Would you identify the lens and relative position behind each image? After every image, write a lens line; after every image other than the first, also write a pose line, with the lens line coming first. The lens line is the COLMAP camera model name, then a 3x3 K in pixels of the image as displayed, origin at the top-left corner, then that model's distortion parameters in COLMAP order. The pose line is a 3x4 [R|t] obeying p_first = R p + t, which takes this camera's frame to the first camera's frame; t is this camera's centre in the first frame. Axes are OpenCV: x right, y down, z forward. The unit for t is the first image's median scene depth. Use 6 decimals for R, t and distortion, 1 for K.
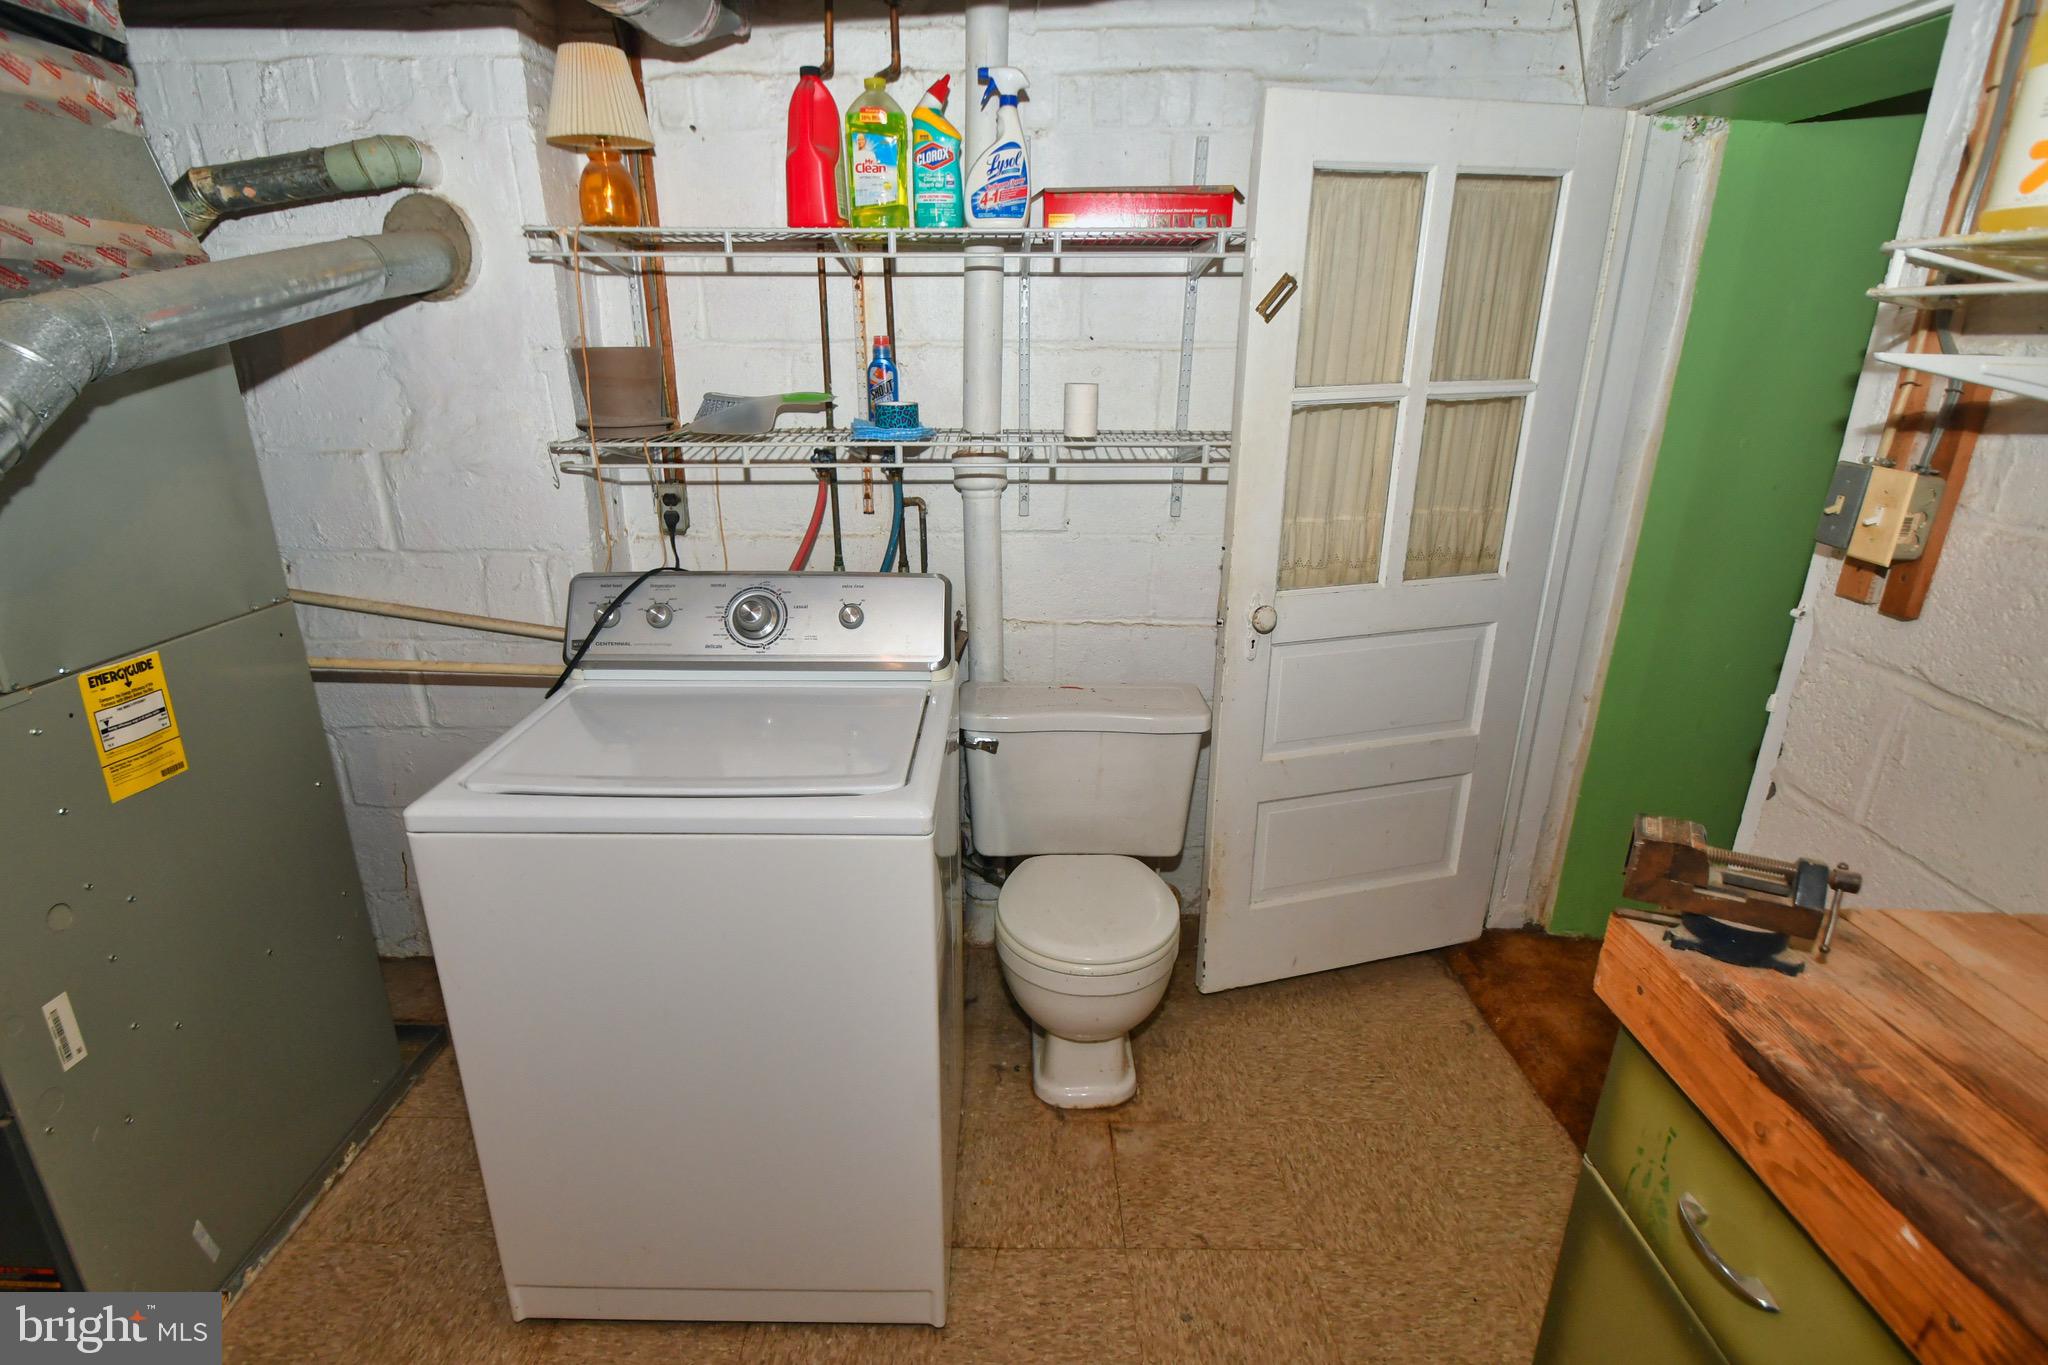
lens RADIAL K [[1024.8, 0, 1010.5], [0, 1024.8, 707.0], [0, 0, 1]] dist [-0.001858, -0.000567]
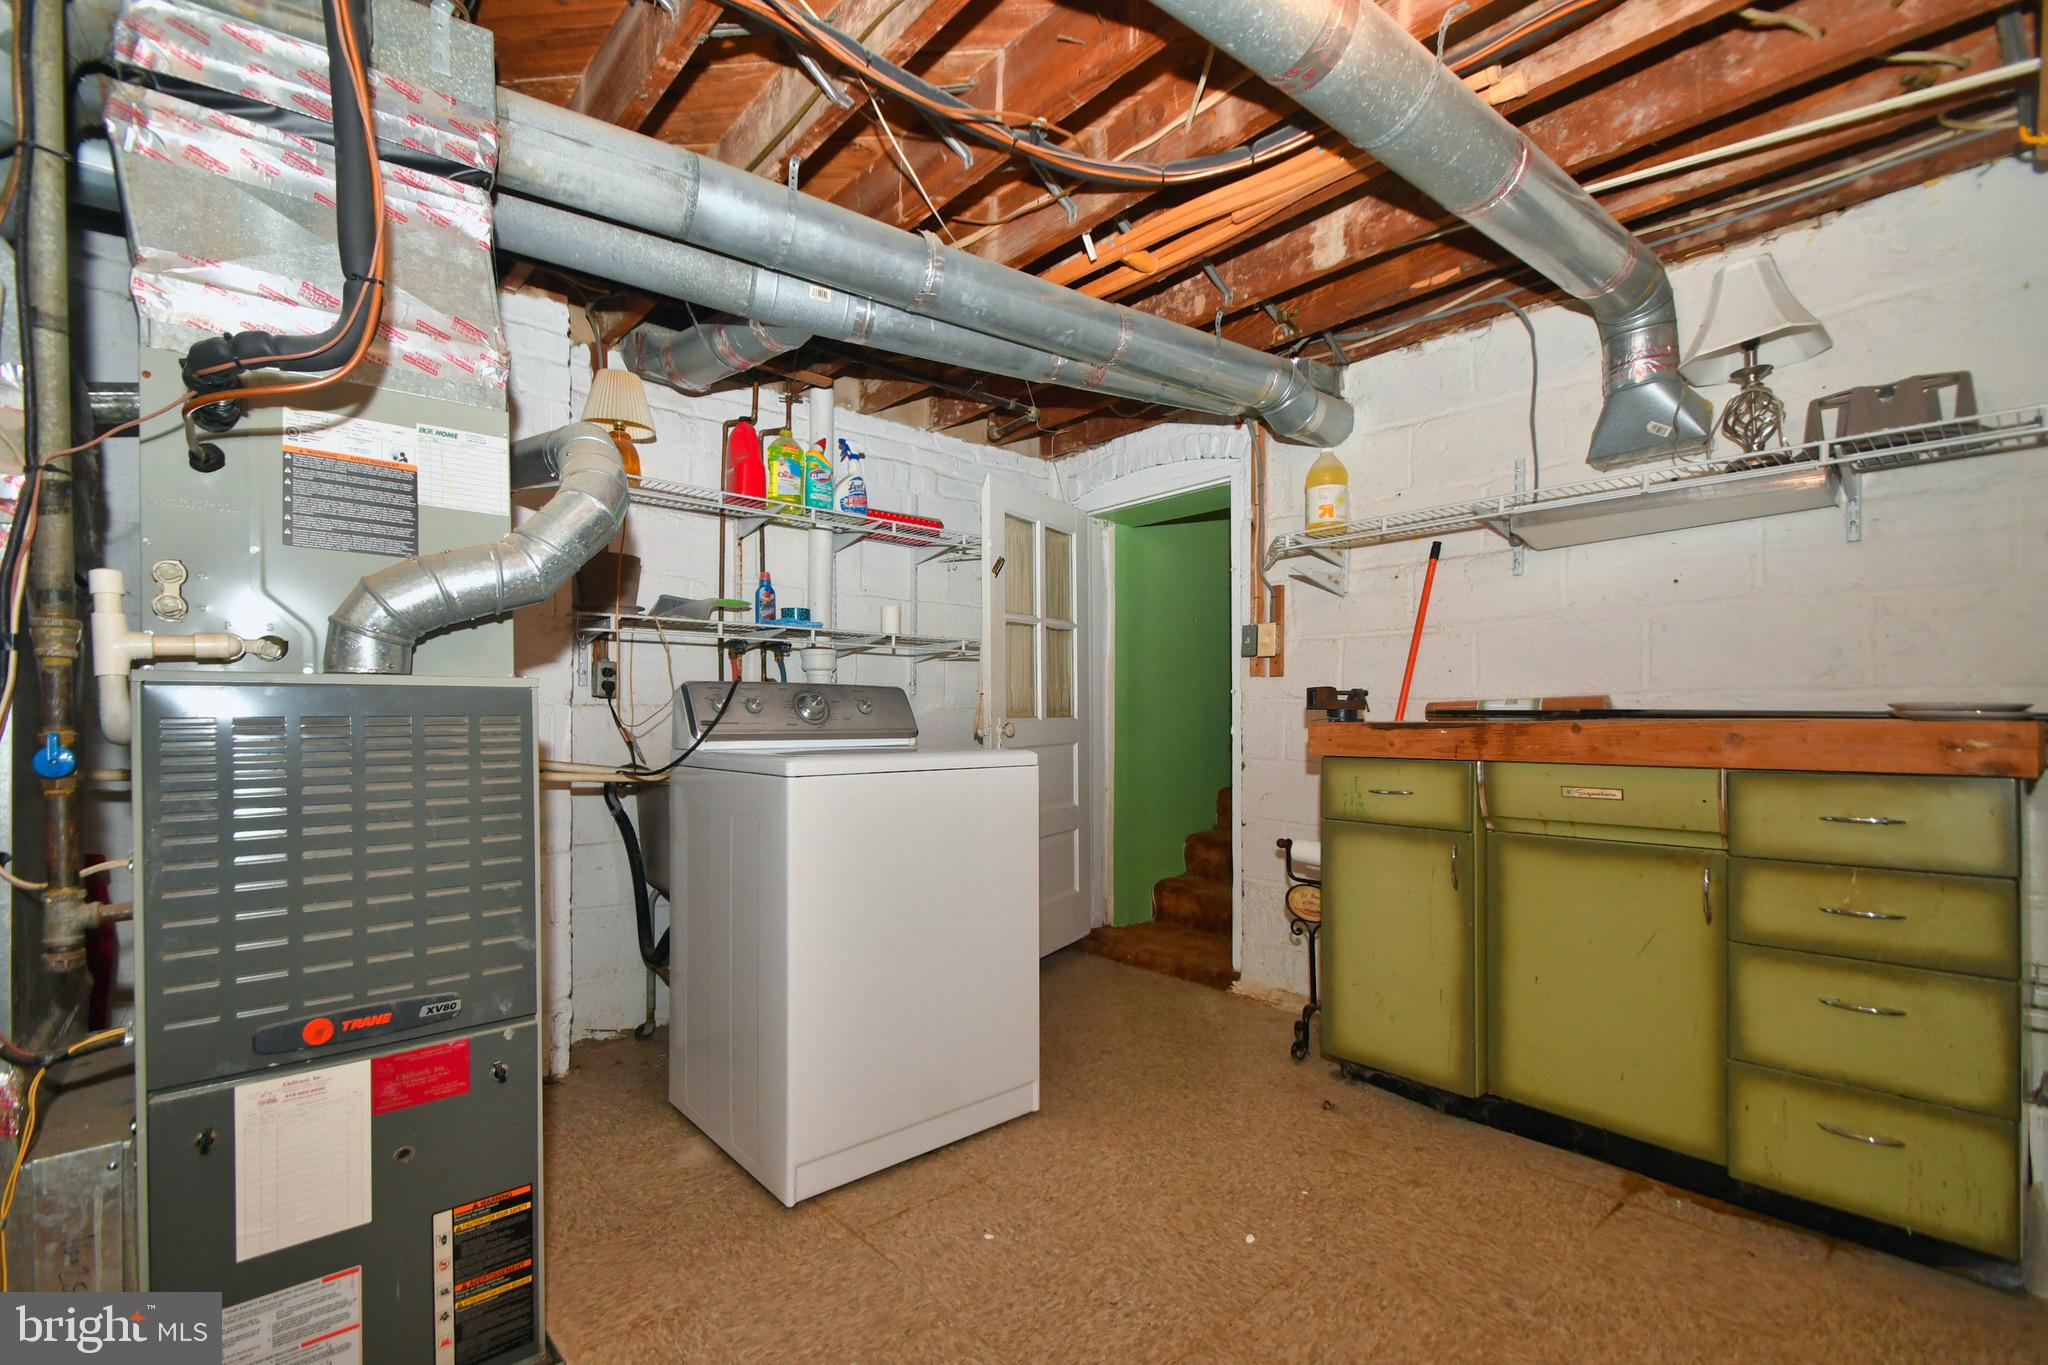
lens RADIAL K [[903.6, 0, 995.6], [0, 903.6, 721.6], [0, 0, 1]] dist [0.012345, -0.000219]
pose [[0.751507, 0.000235, 0.659725, -0.868481], [0.227124, 0.938778, -0.259056, 0.322783], [-0.619397, 0.344522, 0.705445, -0.129330]]
